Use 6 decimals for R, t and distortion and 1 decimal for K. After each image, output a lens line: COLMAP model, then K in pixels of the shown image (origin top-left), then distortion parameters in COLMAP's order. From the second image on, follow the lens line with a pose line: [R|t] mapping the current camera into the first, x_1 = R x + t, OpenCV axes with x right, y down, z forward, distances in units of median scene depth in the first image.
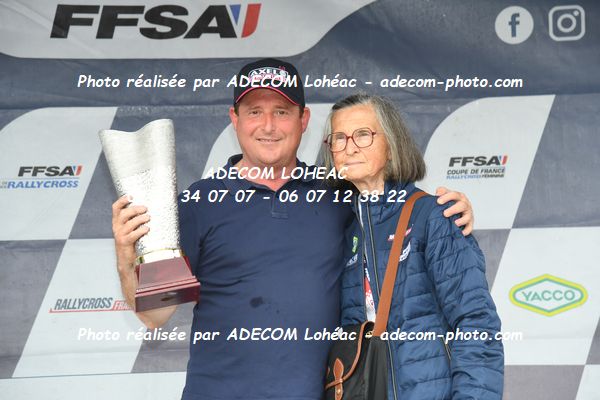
lens RADIAL K [[1976.0, 0, 300.4], [0, 1976.0, 179.6], [0, 0, 1]] dist [1.178980, 0.000000]
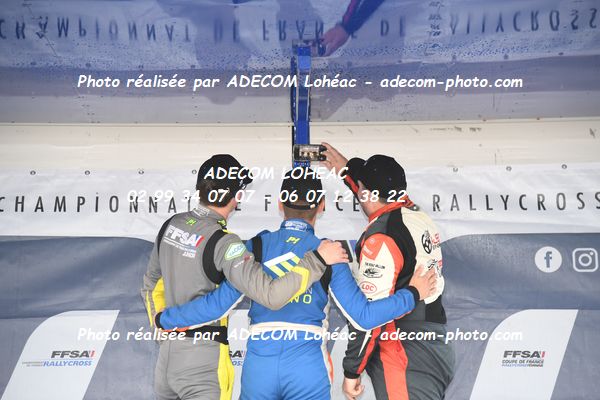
lens RADIAL K [[1976.0, 0, 289.1], [0, 1976.0, 188.2], [0, 0, 1]] dist [1.178980, 0.000000]
pose [[0.999855, 0.016568, -0.003834, -0.074423], [-0.016815, 0.996863, -0.077345, -0.012938], [0.002541, 0.077398, 0.996997, -0.441566]]
